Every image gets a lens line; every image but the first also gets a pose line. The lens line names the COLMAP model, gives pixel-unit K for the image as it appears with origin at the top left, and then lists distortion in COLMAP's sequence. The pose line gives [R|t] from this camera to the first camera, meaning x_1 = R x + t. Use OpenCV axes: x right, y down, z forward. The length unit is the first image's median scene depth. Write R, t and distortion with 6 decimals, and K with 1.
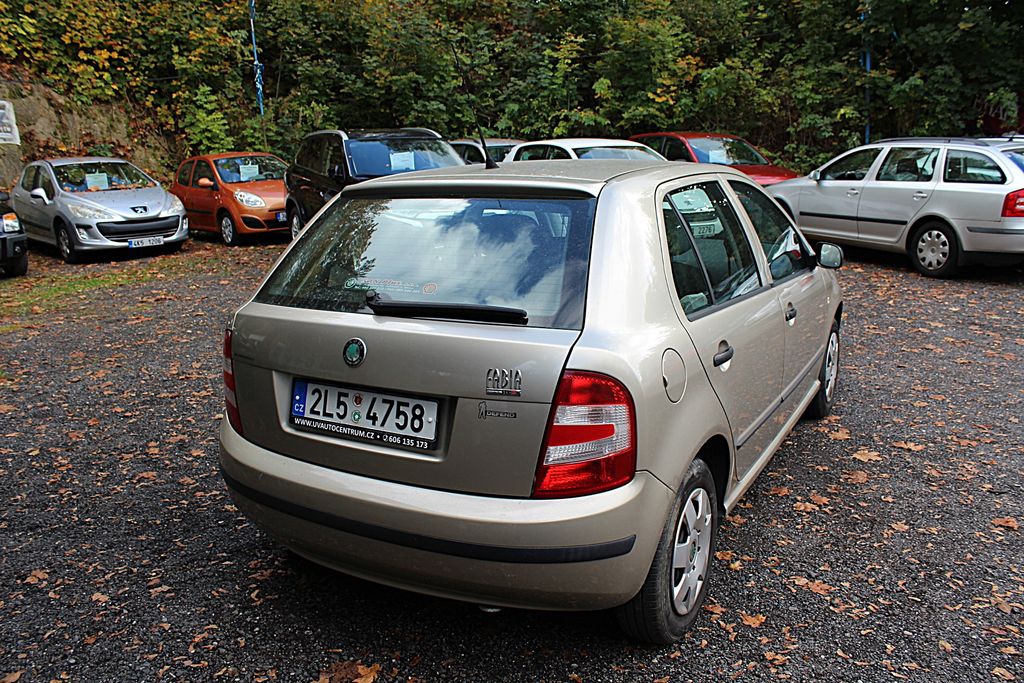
lens RADIAL K [[856.9, 0, 509.4], [0, 856.9, 341.9], [0, 0, 1]] dist [-0.157881, 0.146733]
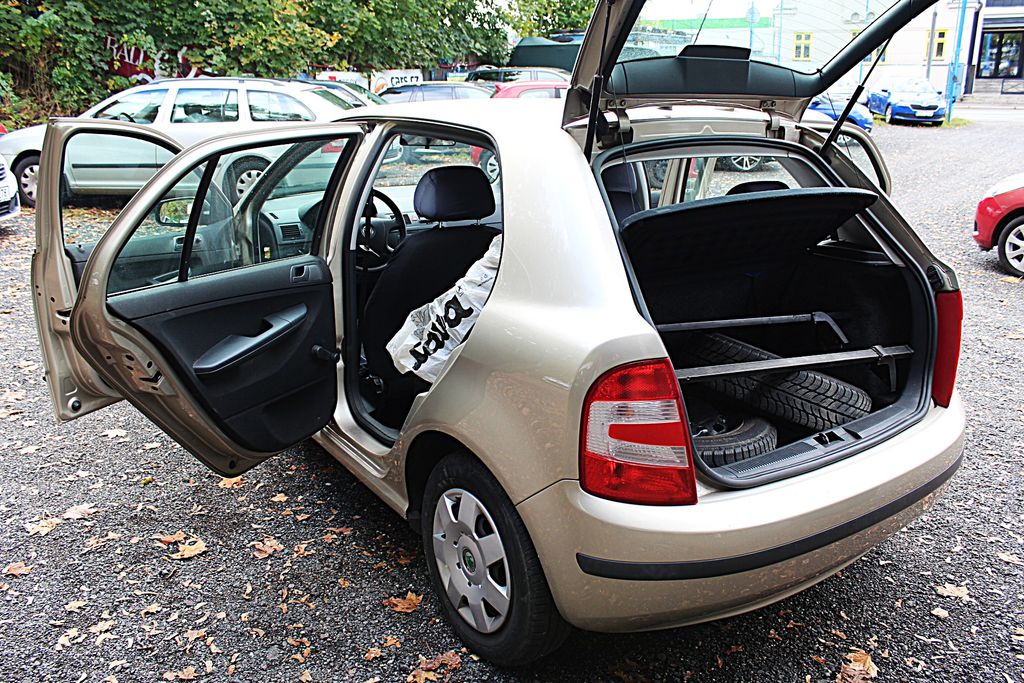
lens RADIAL K [[856.9, 0, 509.4], [0, 856.9, 341.9], [0, 0, 1]] dist [-0.157881, 0.146733]
pose [[0.454901, -0.233919, 0.859271, -0.153452], [0.177759, 0.969319, 0.169771, -0.025629], [-0.872621, 0.075514, 0.482526, 0.128981]]
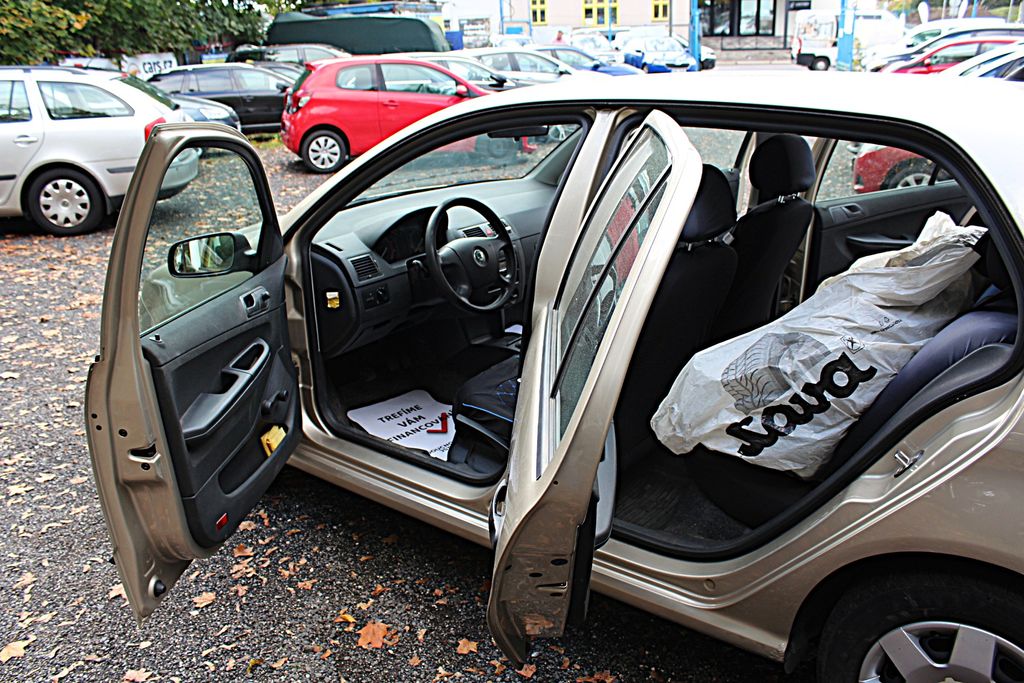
lens RADIAL K [[856.9, 0, 509.4], [0, 856.9, 341.9], [0, 0, 1]] dist [-0.157881, 0.146733]
pose [[0.161439, -0.299126, 0.940458, -0.133473], [0.237361, 0.936753, 0.257202, -0.045839], [-0.957913, 0.181706, 0.222229, 0.217450]]
